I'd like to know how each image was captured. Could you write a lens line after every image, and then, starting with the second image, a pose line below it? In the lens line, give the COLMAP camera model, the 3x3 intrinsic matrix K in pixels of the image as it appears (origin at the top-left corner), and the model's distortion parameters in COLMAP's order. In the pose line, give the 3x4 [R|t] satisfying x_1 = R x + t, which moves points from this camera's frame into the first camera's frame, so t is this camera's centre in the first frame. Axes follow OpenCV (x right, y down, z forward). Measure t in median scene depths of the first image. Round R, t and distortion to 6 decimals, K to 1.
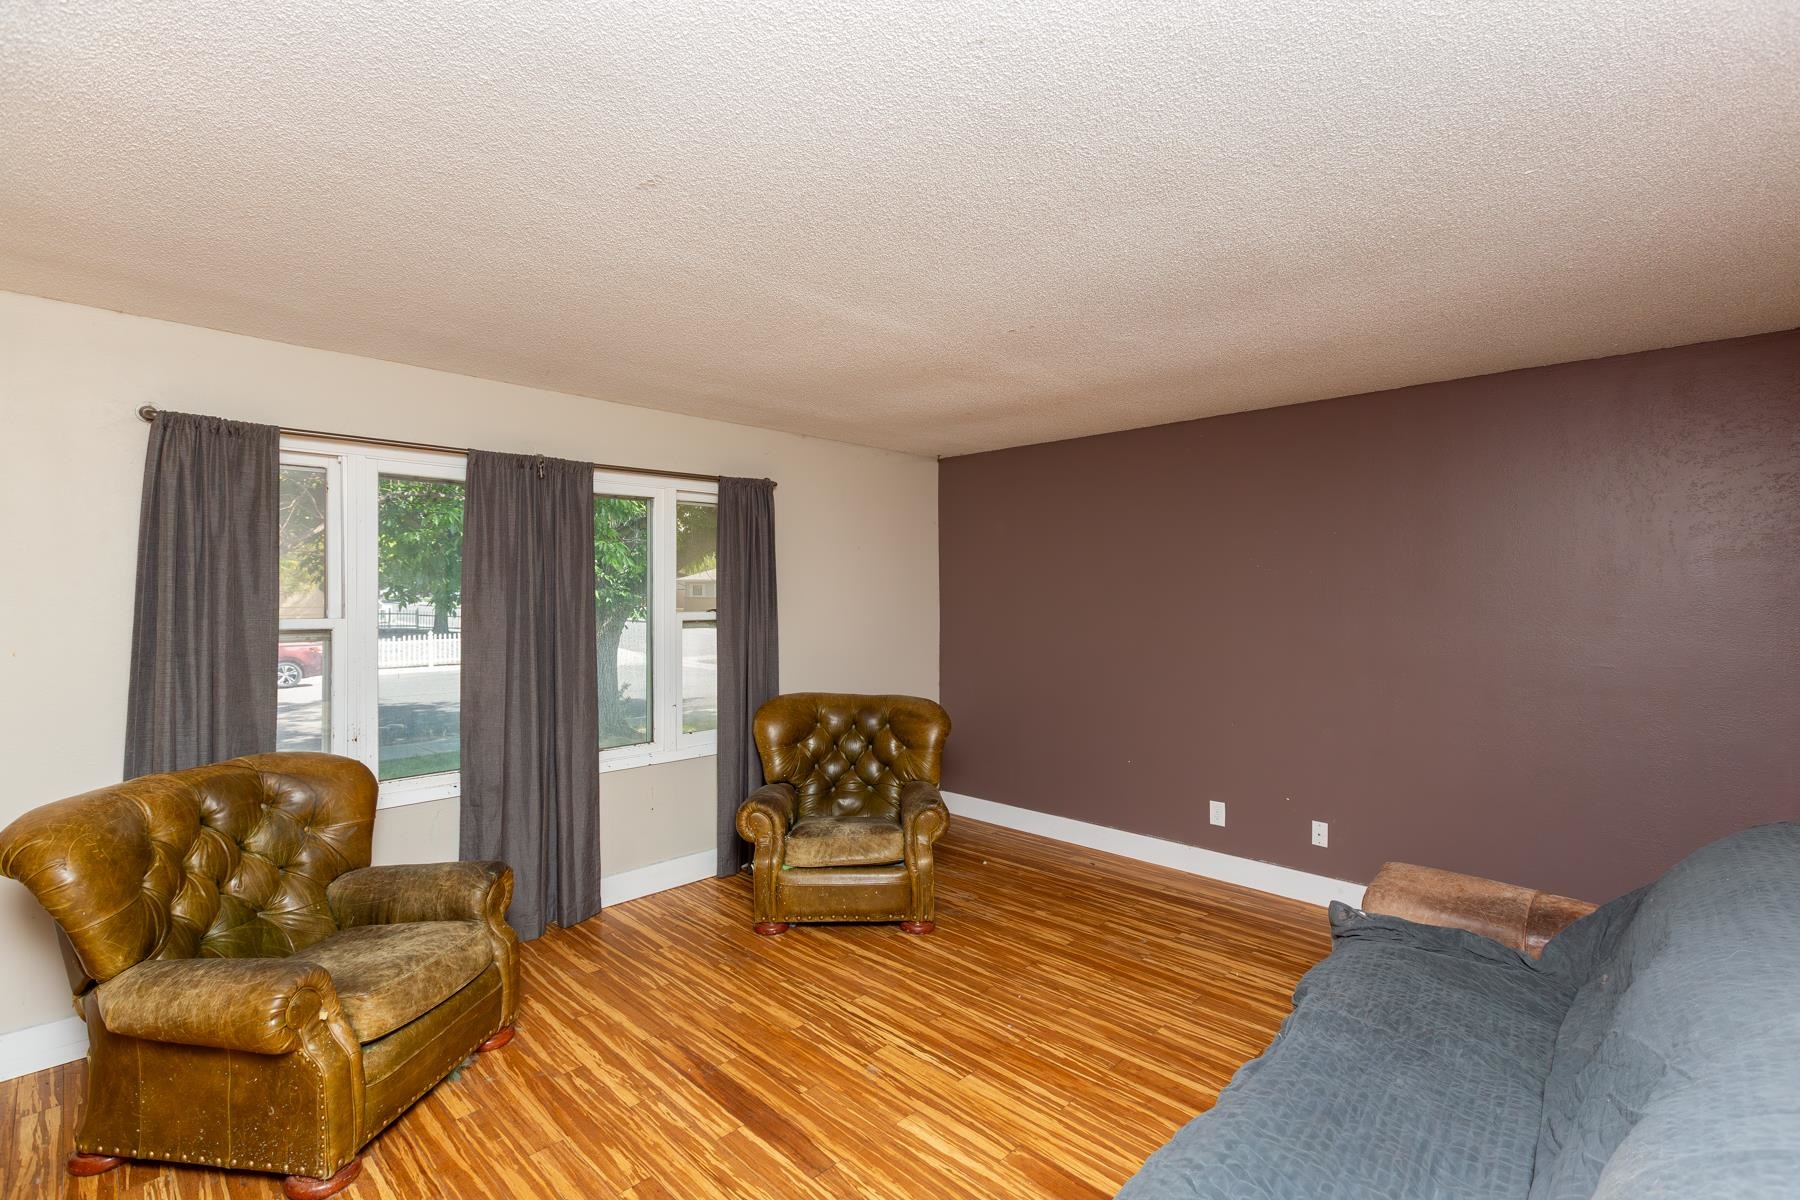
lens RADIAL K [[809.8, 0, 900.3], [0, 809.8, 595.6], [0, 0, 1]] dist [-0.002400, 0.000065]
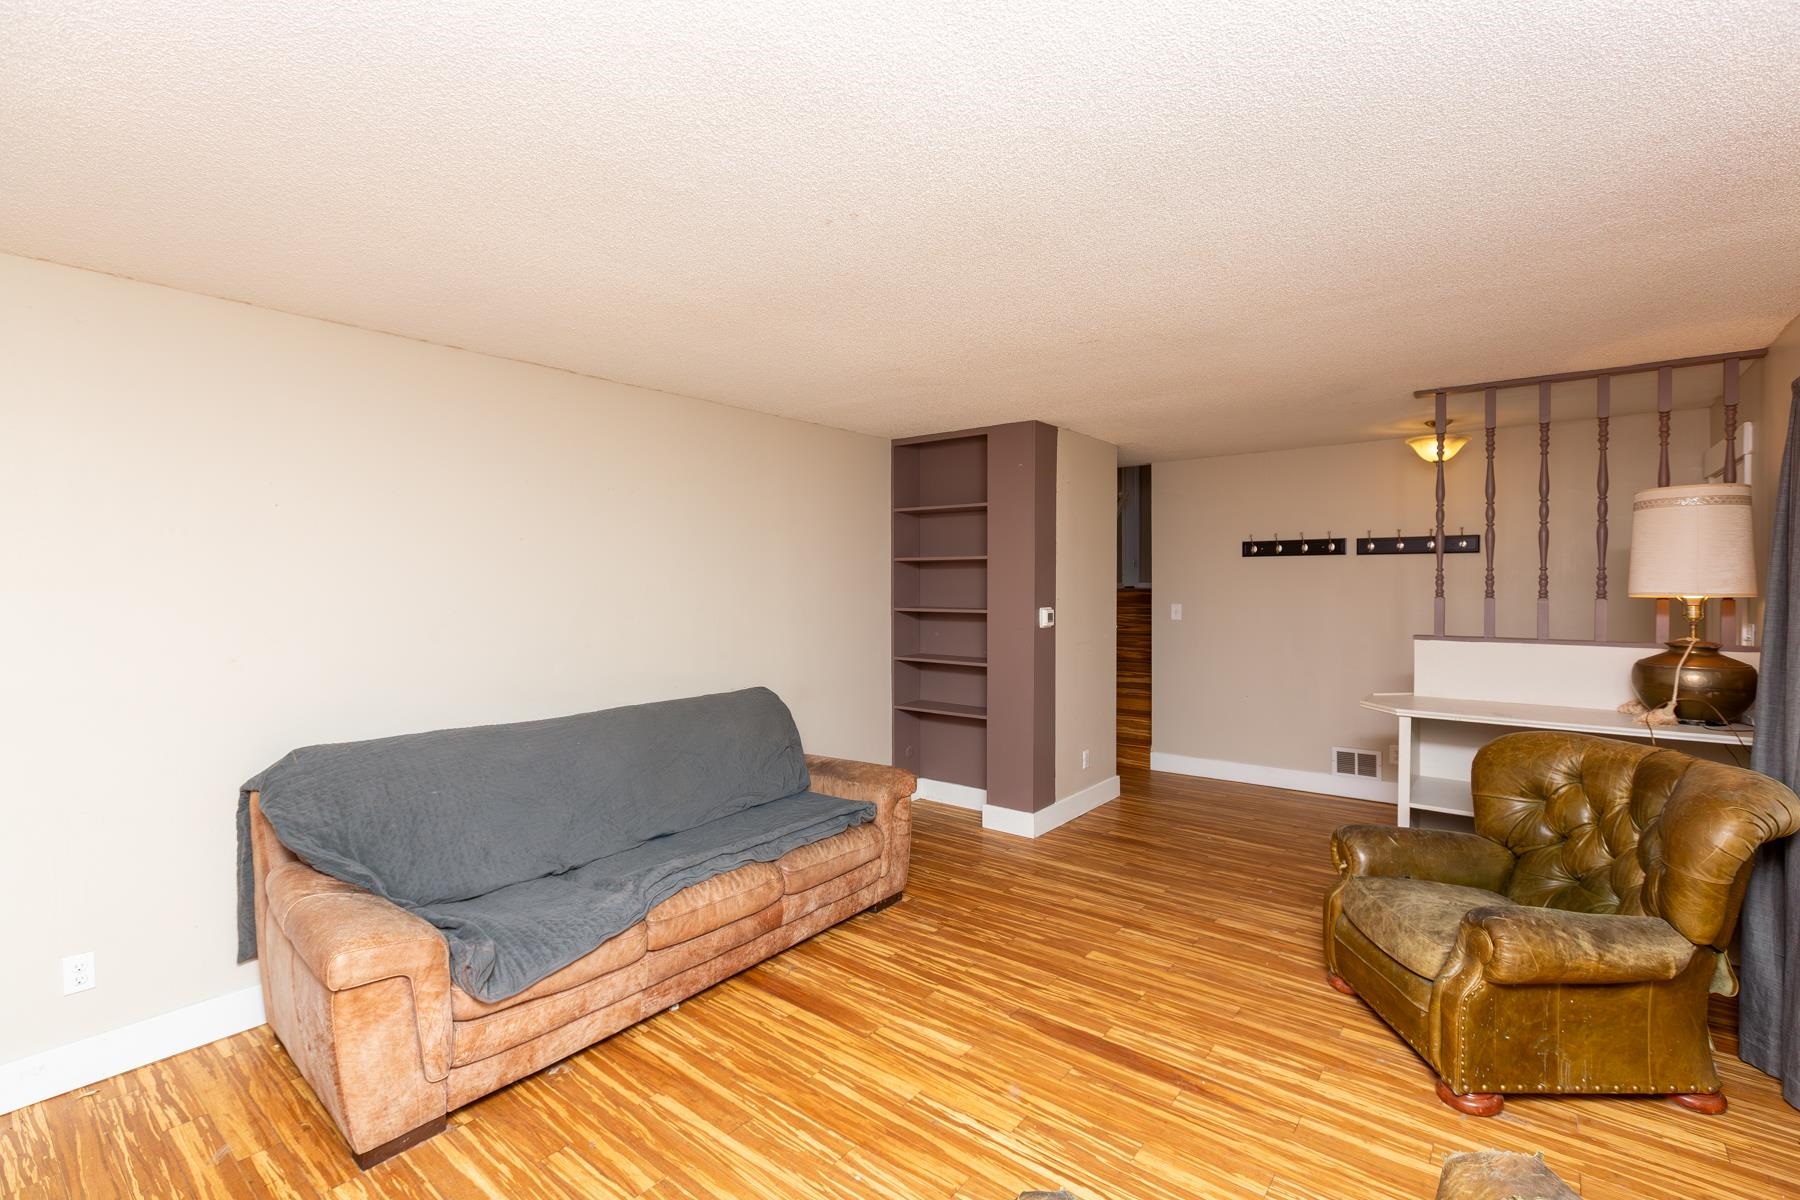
lens RADIAL K [[809.8, 0, 899.8], [0, 809.8, 597.2], [0, 0, 1]] dist [-0.002400, 0.000065]
pose [[-0.995482, 0.001033, -0.094950, 0.193518], [-0.000680, 0.999837, 0.018015, 0.001256], [0.094953, 0.017998, -0.995319, 2.006395]]
